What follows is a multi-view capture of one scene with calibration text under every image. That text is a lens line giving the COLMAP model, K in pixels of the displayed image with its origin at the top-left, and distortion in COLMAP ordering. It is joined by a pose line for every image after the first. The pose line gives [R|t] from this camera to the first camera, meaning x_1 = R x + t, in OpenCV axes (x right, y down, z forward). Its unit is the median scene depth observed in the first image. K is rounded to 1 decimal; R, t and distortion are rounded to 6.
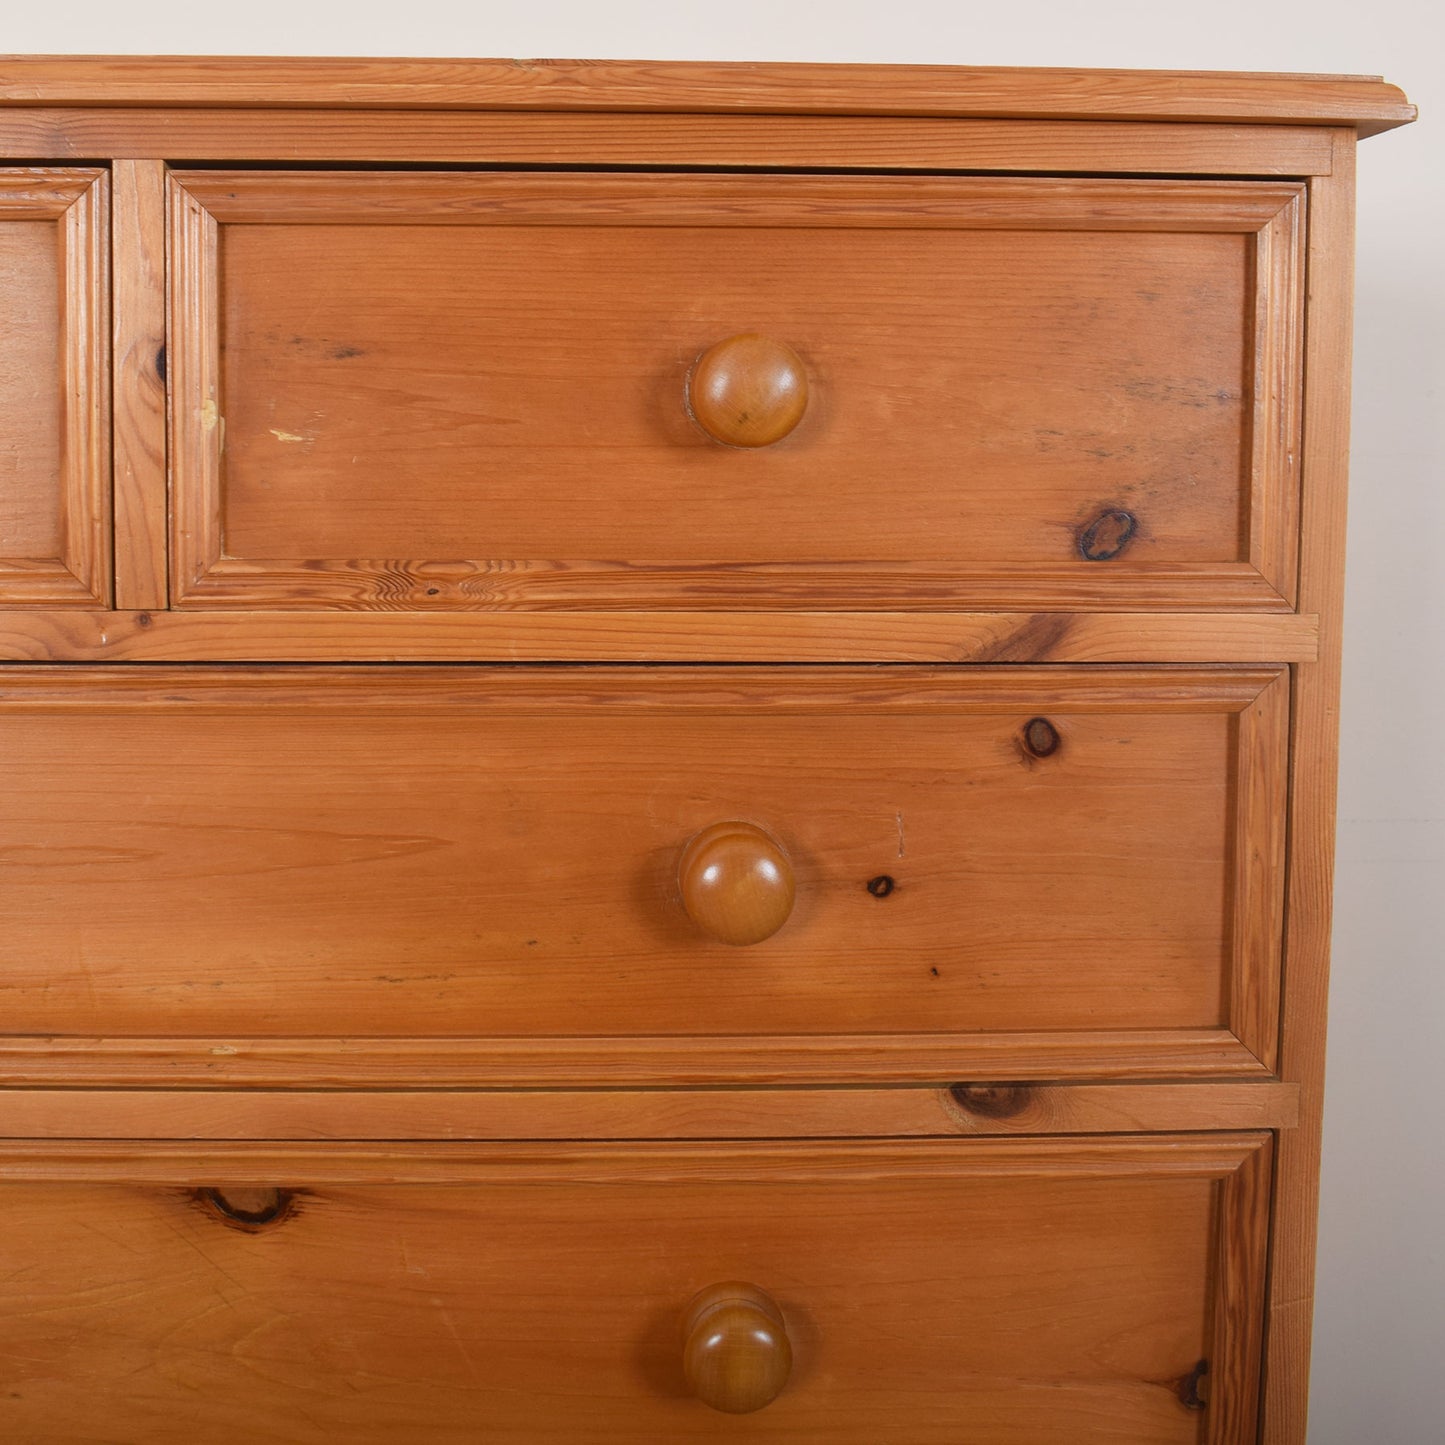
lens RADIAL K [[2473.7, 0, 750.3], [0, 2473.7, 638.7], [0, 0, 1]] dist [-0.085694, -0.027901]
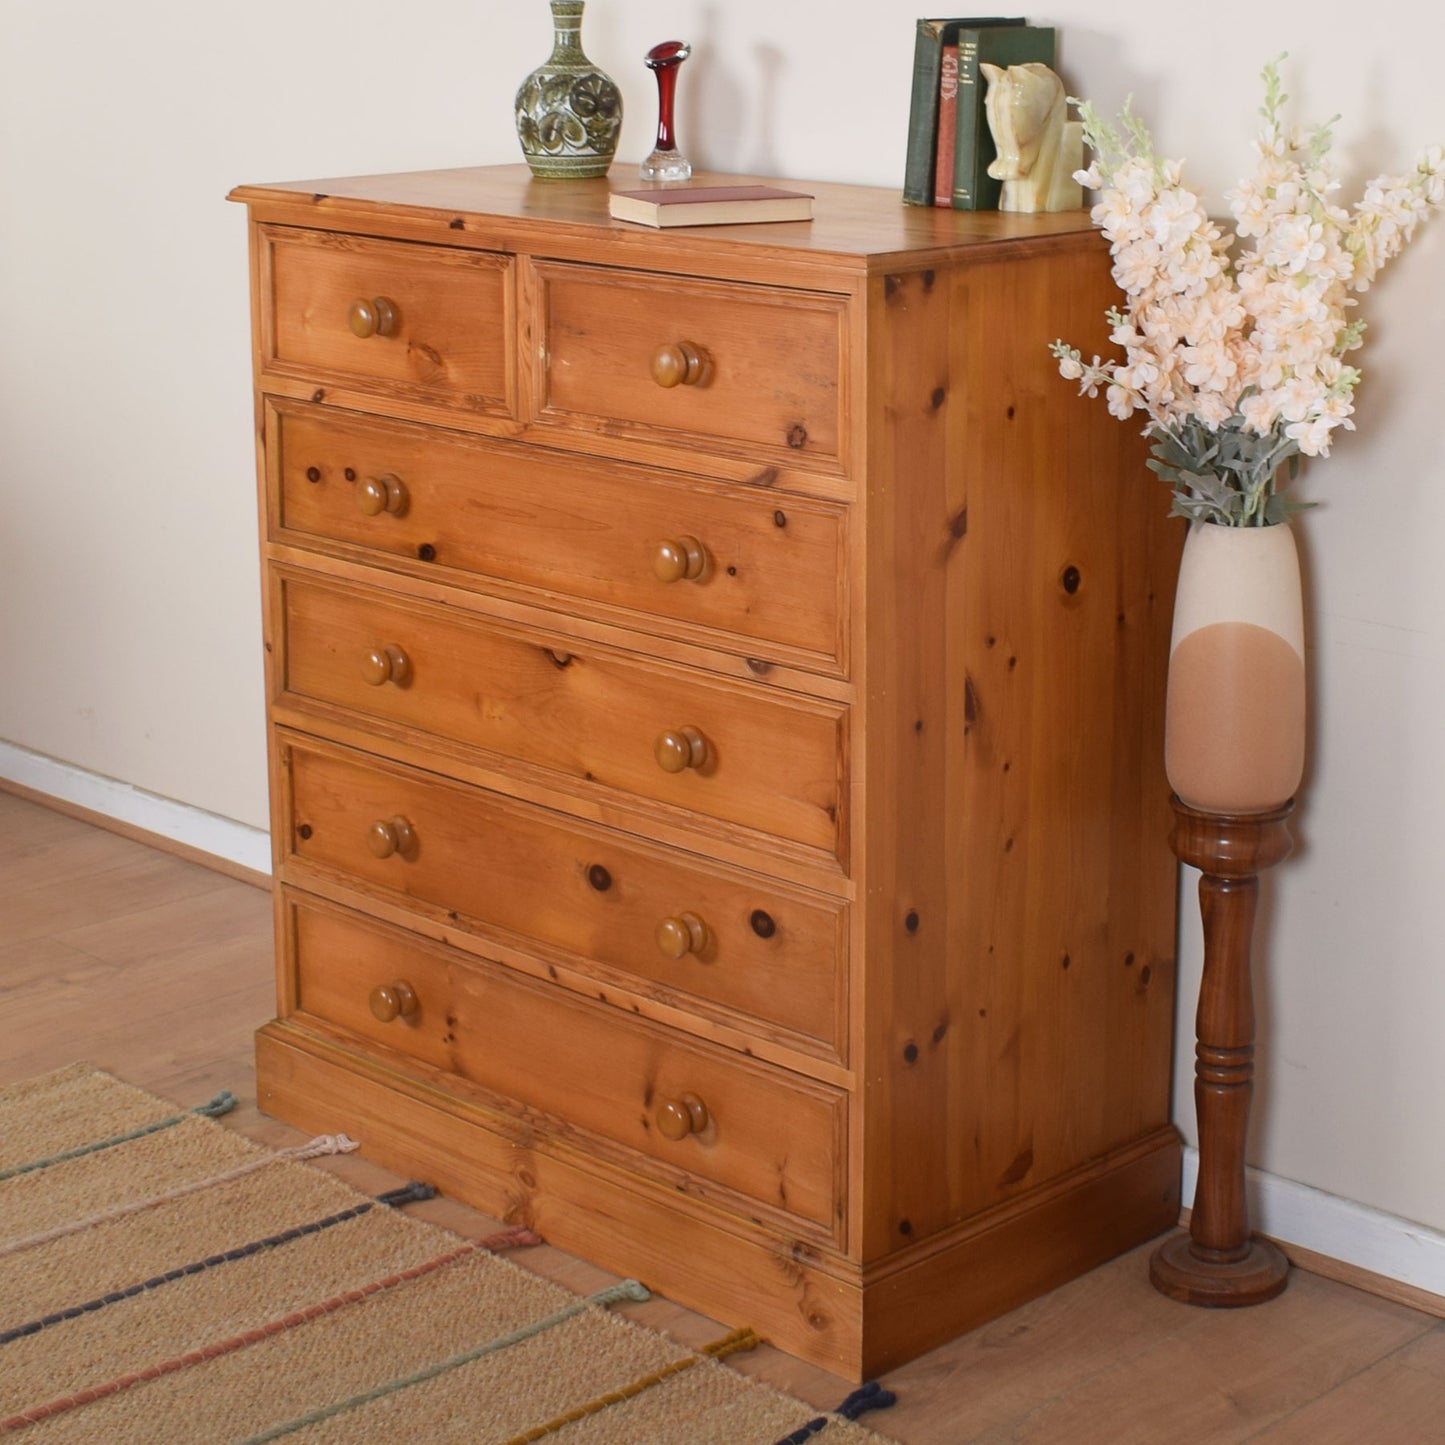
lens RADIAL K [[3096.2, 0, 826.8], [0, 3096.2, 524.8], [0, 0, 1]] dist [-0.053192, -0.206159]
pose [[0.678611, 0.138203, -0.721378, 2.307944], [-0.072133, 0.989931, 0.121797, -0.321460], [0.730947, -0.030618, 0.681747, -0.994326]]
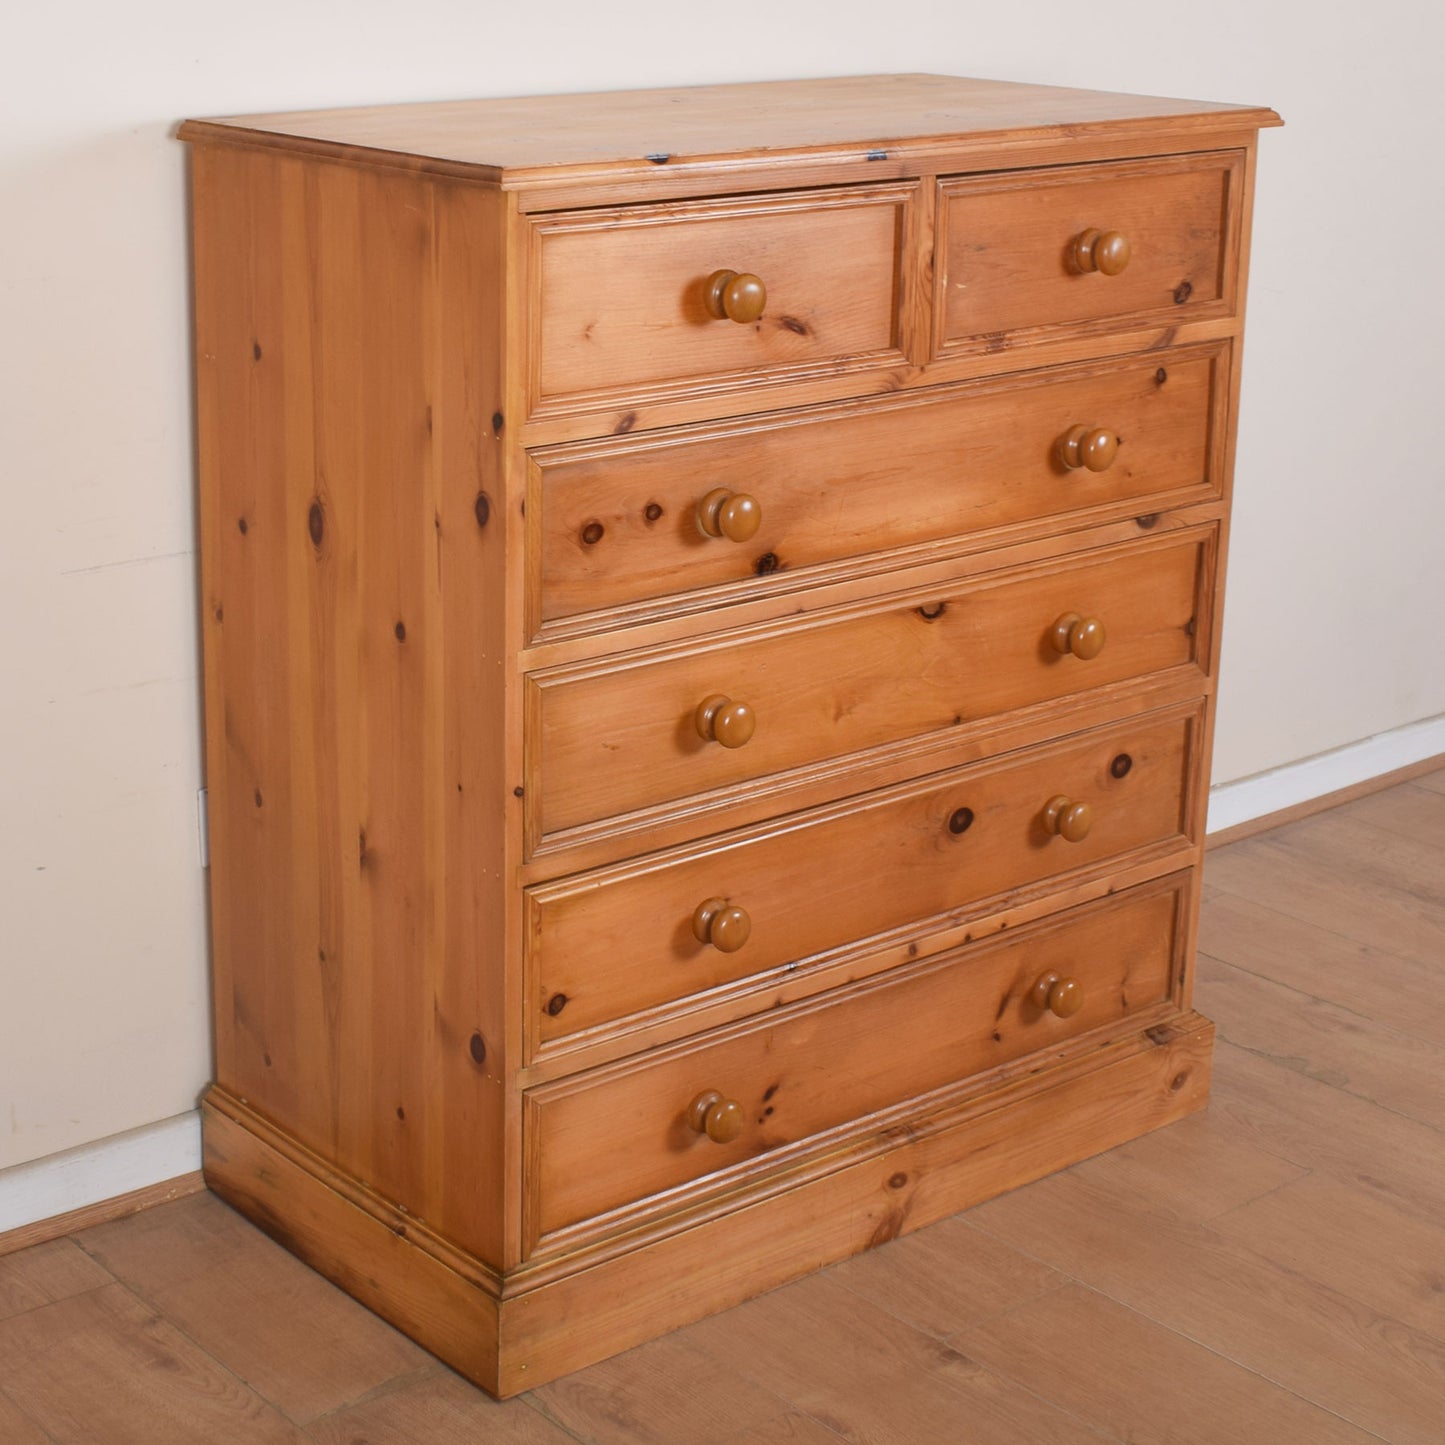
lens RADIAL K [[2886.0, 0, 721.9], [0, 2886.0, 669.1], [0, 0, 1]] dist [-0.094173, -0.048172]
pose [[0.788236, -0.171483, 0.590997, -2.027275], [0.051016, 0.975292, 0.214948, -0.322752], [-0.613255, -0.139280, 0.777509, -1.044673]]
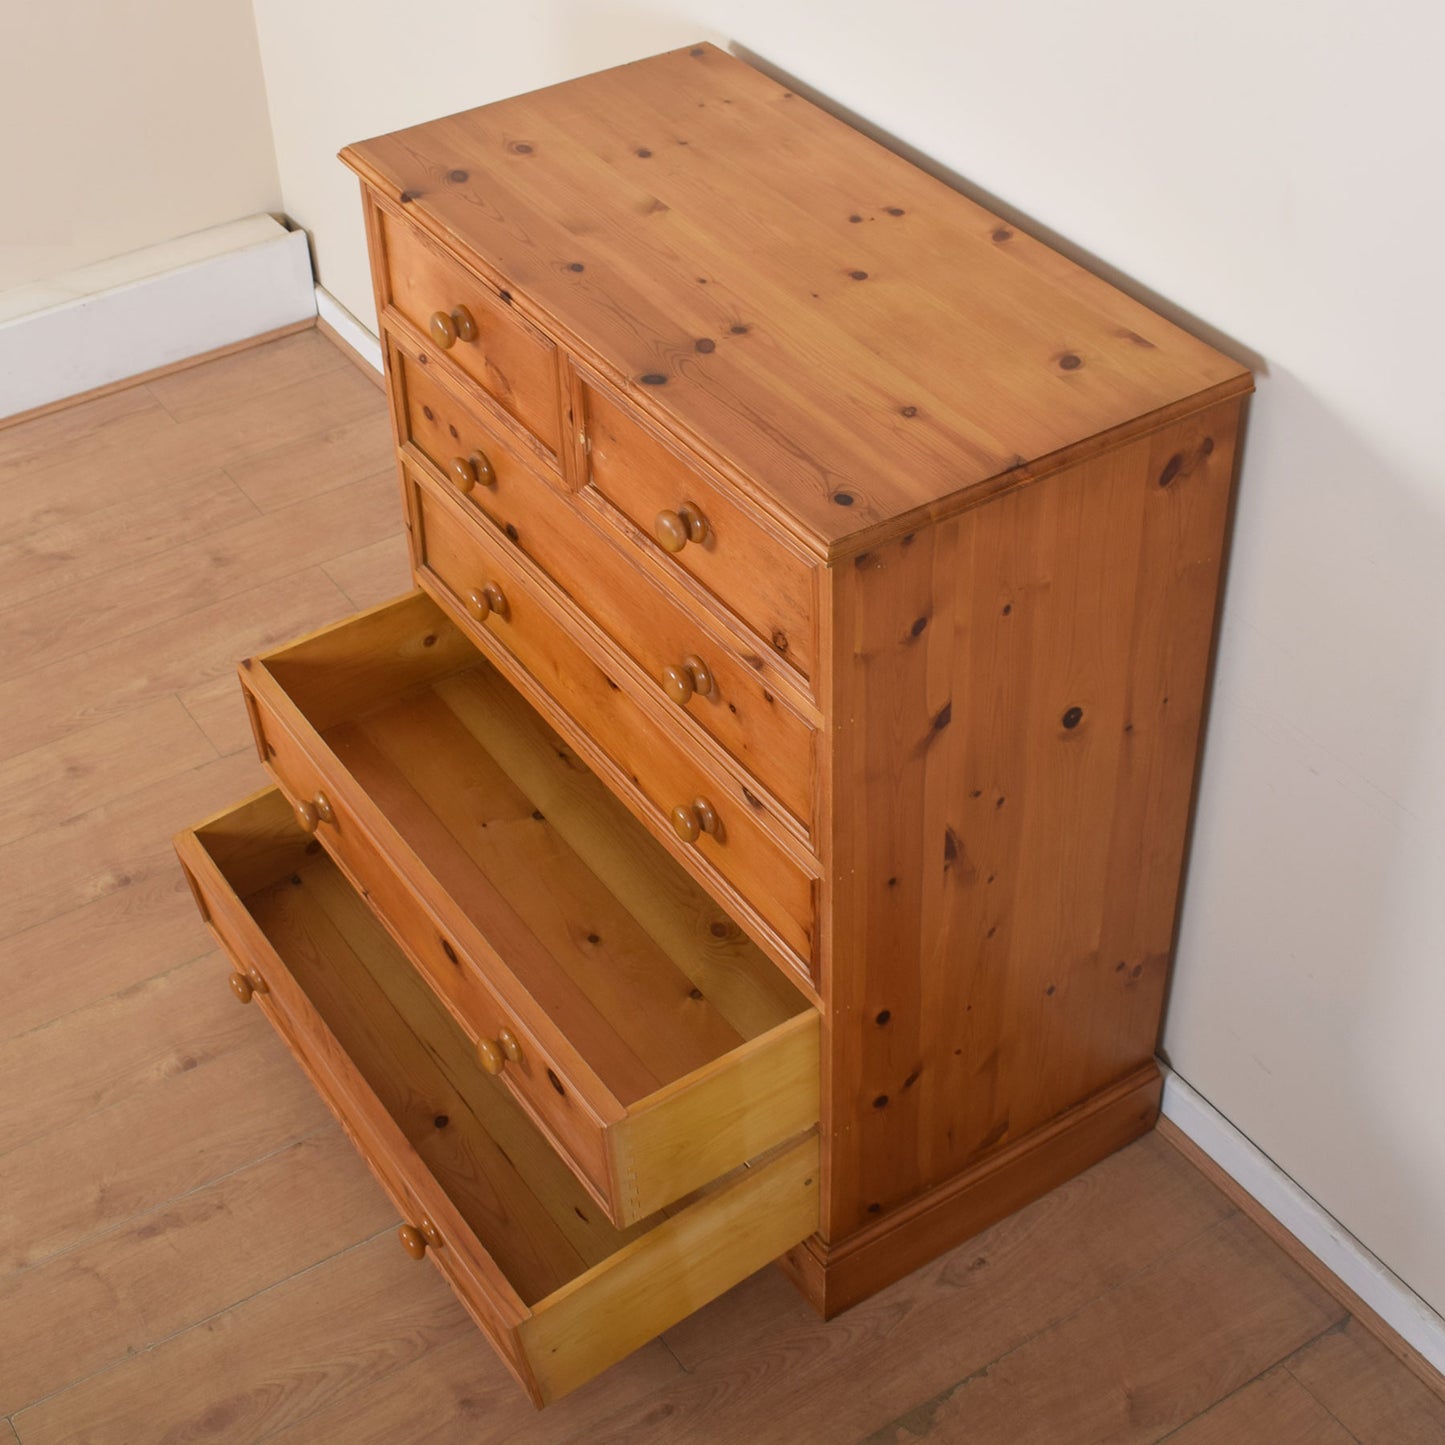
lens RADIAL K [[2336.8, 0, 698.0], [0, 2336.8, 636.4], [0, 0, 1]] dist [-0.087849, -0.017294]
pose [[0.489020, 0.513049, -0.705436, 1.692046], [-0.054110, 0.825019, 0.562509, -1.308783], [0.870592, -0.236907, 0.431212, -0.035919]]
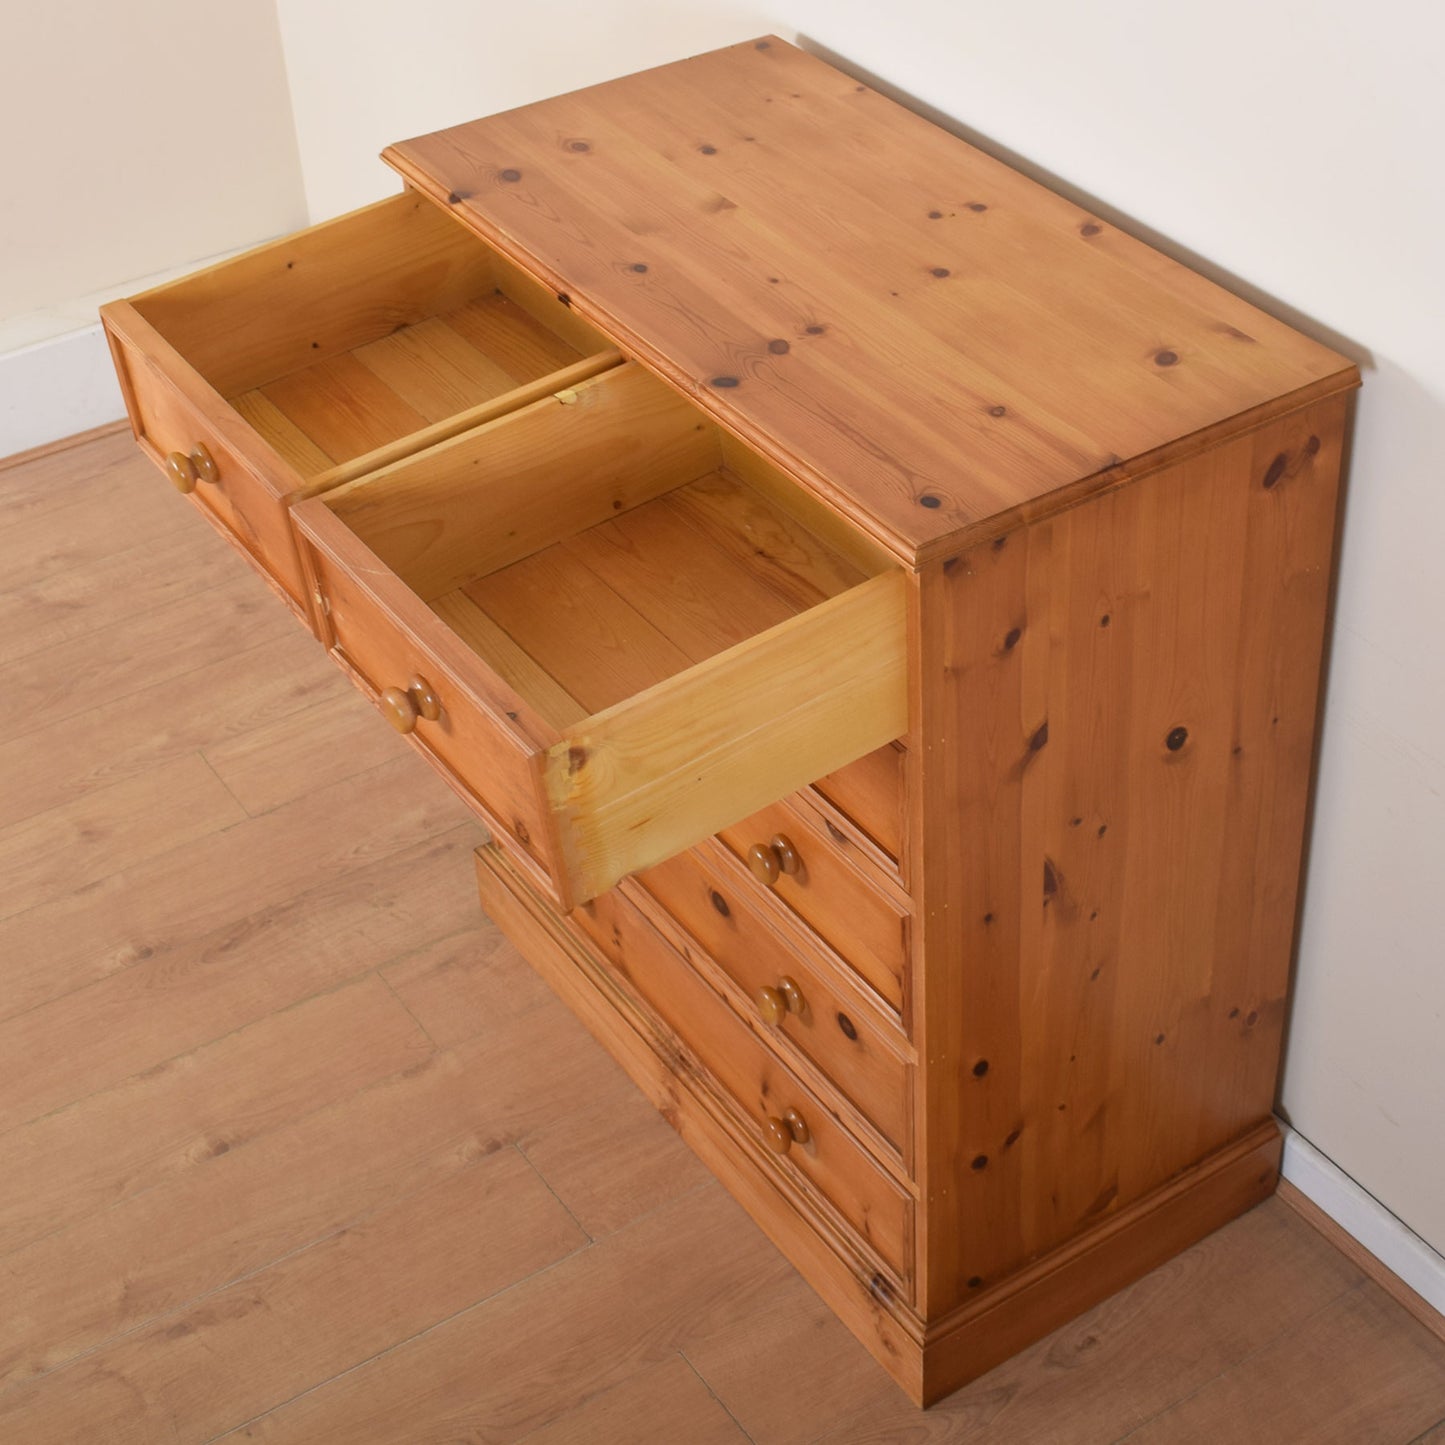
lens RADIAL K [[2580.3, 0, 856.0], [0, 2580.3, 567.9], [0, 0, 1]] dist [-0.095256, 0.014542]
pose [[0.524202, 0.463749, -0.714247, 1.764652], [-0.062053, 0.857289, 0.511082, -1.300492], [0.849330, -0.223589, 0.478169, -0.097755]]
